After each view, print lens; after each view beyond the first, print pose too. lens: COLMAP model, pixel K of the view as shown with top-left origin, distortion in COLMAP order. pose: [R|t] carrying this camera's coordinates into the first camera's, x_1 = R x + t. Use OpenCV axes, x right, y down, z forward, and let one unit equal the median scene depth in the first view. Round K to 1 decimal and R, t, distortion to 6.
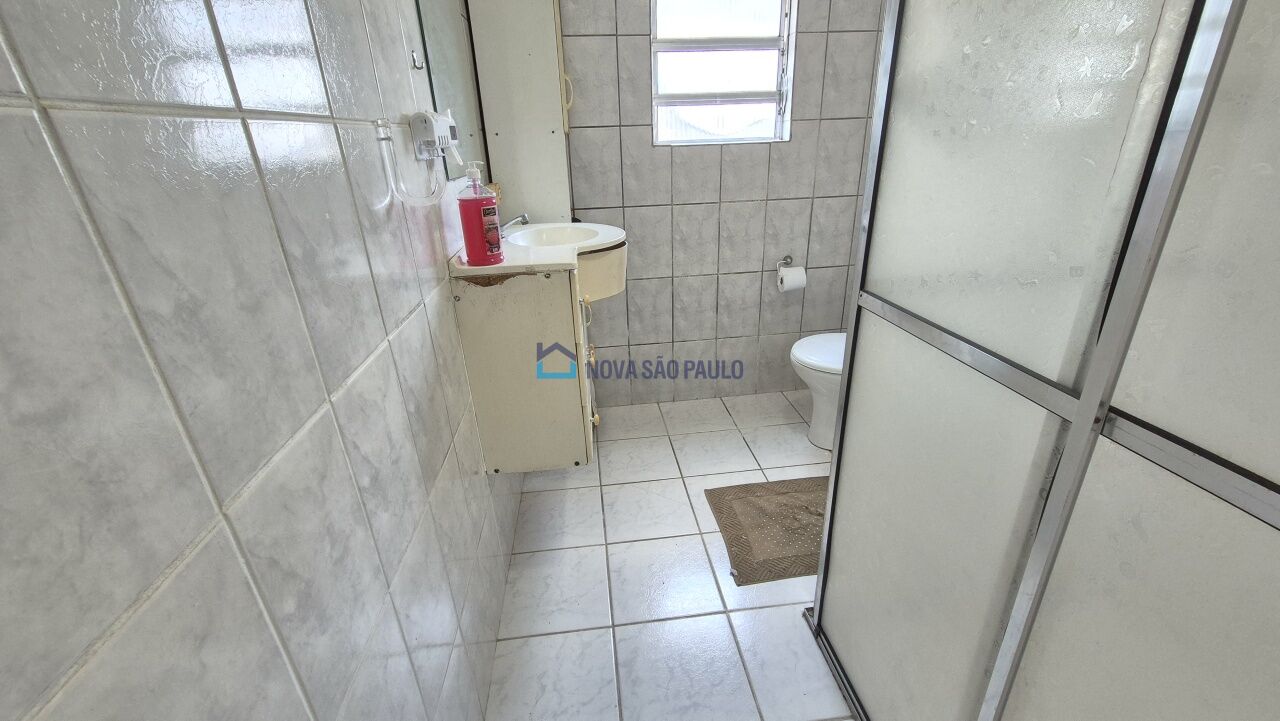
lens RADIAL K [[529.5, 0, 640.0], [0, 529.5, 360.5], [0, 0, 1]] dist [-0.000003, 0.000063]
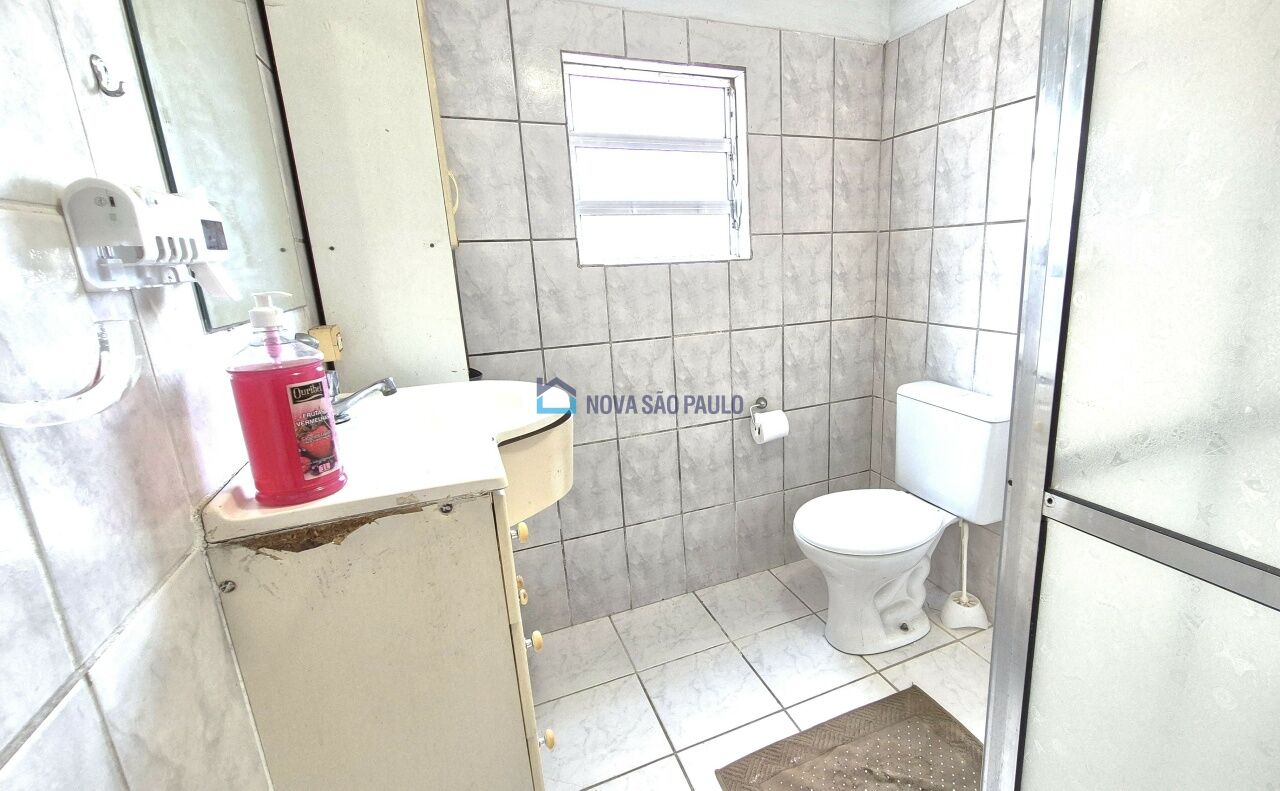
lens RADIAL K [[574.3, 0, 702.1], [0, 574.3, 396.0], [0, 0, 1]] dist [-0.000063, 0.000554]
pose [[0.955189, -0.073545, 0.286713, -0.056308], [0.121129, 0.980943, -0.151919, -0.093476], [-0.270077, 0.179841, 0.945894, 0.249388]]
